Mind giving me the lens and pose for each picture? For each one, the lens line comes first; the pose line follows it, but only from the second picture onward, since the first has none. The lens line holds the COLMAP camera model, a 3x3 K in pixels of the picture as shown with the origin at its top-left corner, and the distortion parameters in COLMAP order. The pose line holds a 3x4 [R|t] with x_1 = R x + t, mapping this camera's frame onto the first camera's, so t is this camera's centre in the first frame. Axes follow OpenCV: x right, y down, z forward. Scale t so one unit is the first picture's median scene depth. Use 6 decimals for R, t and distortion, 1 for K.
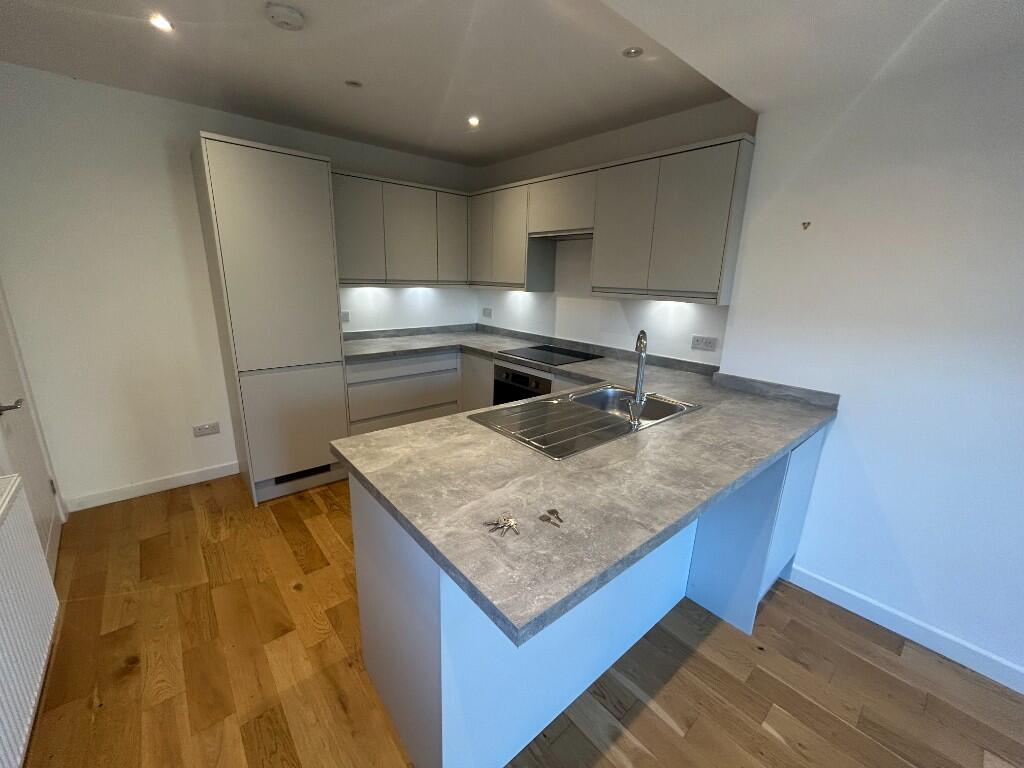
lens RADIAL K [[412.6, 0, 509.8], [0, 412.6, 382.9], [0, 0, 1]] dist [0.001369, 0.000205]
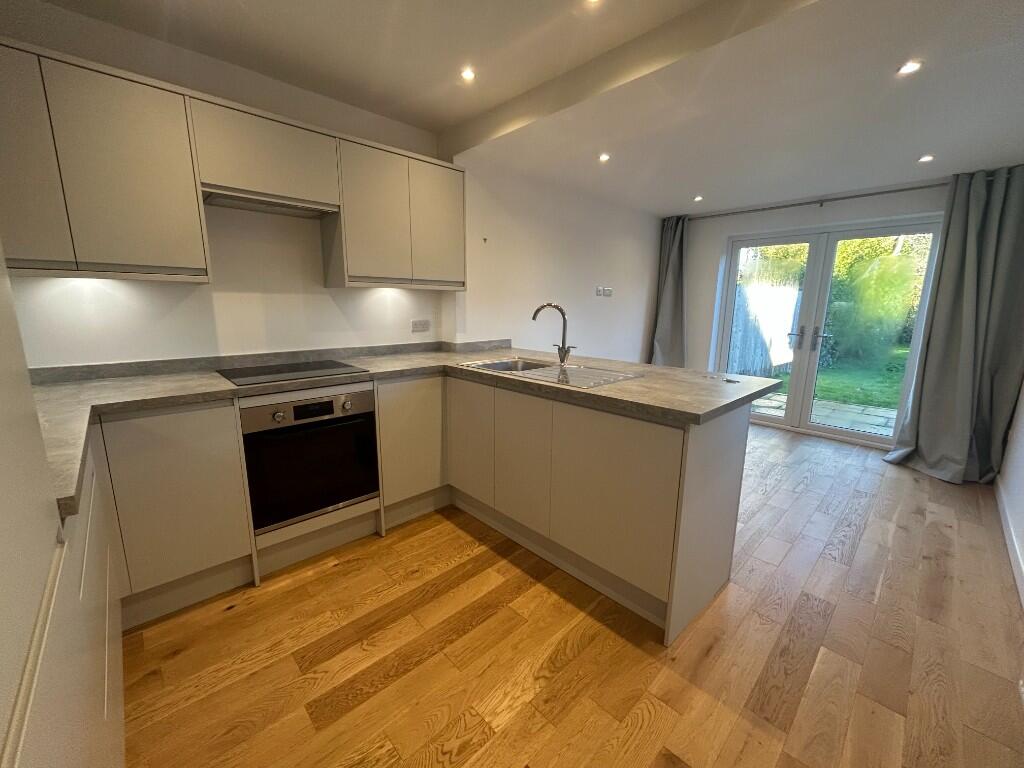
lens RADIAL K [[412.6, 0, 509.8], [0, 412.6, 382.9], [0, 0, 1]] dist [0.001369, 0.000205]
pose [[-0.054855, -0.216829, 0.974667, -0.769561], [0.240543, 0.944518, 0.223660, -0.148183], [-0.969087, 0.246719, 0.000346, 0.804547]]
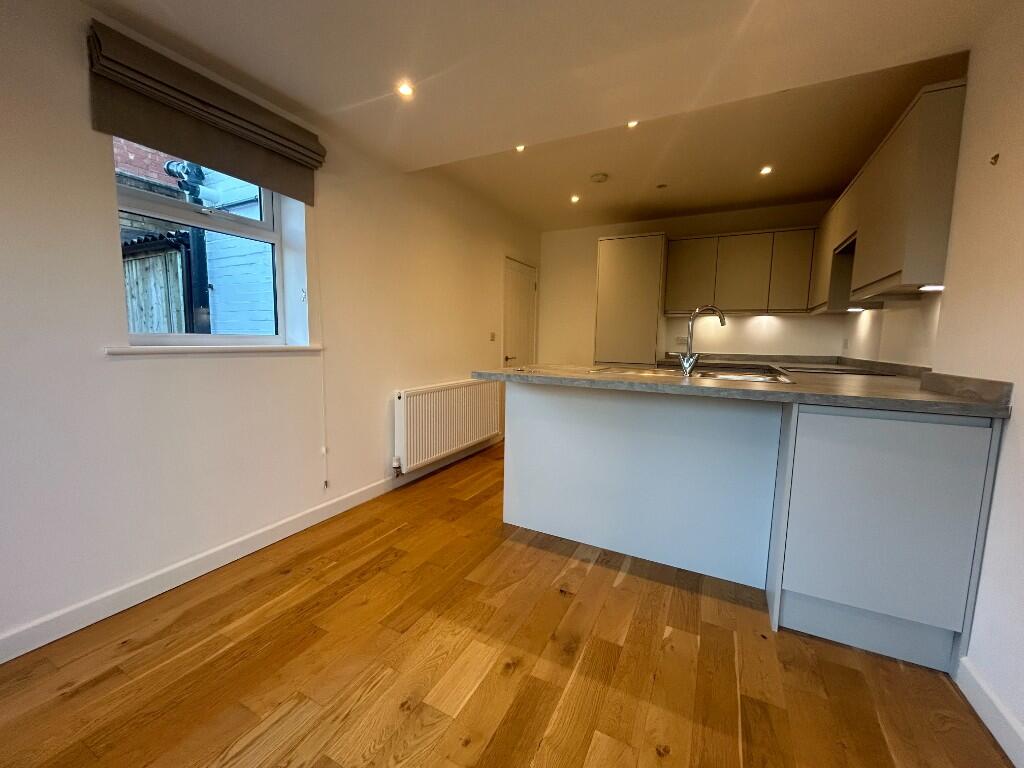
lens RADIAL K [[412.6, 0, 509.8], [0, 412.6, 382.9], [0, 0, 1]] dist [0.001369, 0.000205]
pose [[0.370704, 0.076925, -0.925560, 0.859617], [-0.242731, 0.969951, -0.016604, 0.180896], [0.896471, 0.230817, 0.378237, 0.018647]]
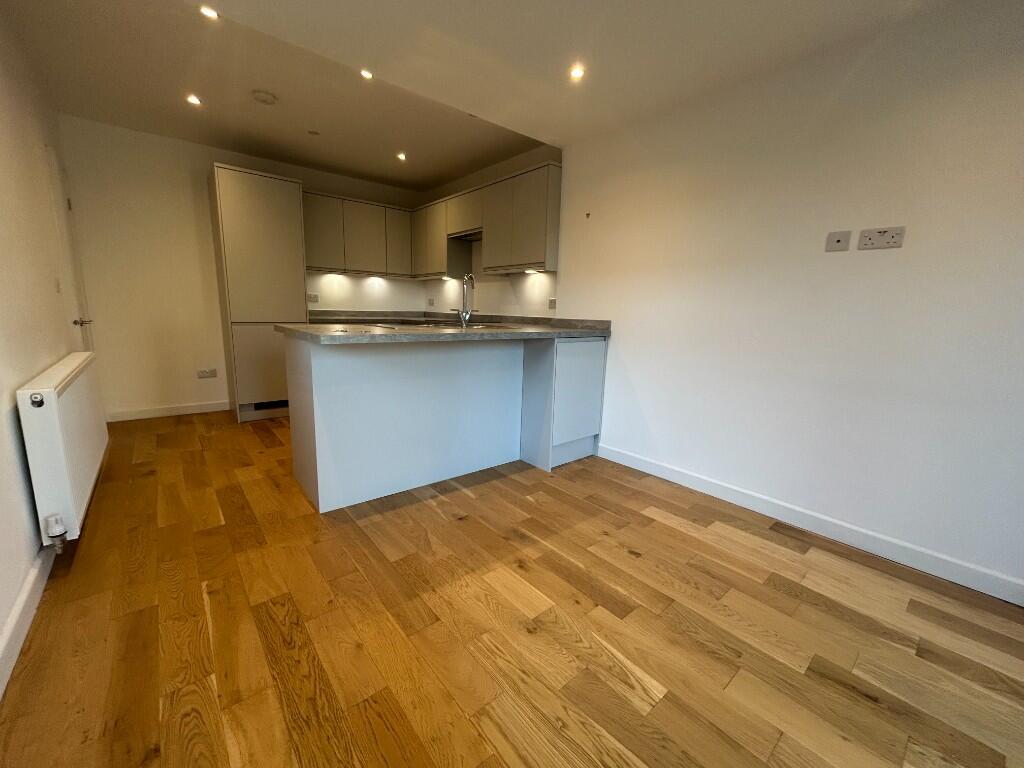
lens RADIAL K [[412.6, 0, 509.8], [0, 412.6, 382.9], [0, 0, 1]] dist [0.001369, 0.000205]
pose [[0.999940, 0.000680, -0.010958, 0.335537], [-0.001550, 0.996827, -0.079581, 0.298797], [0.010869, 0.079594, 0.996768, -0.415454]]
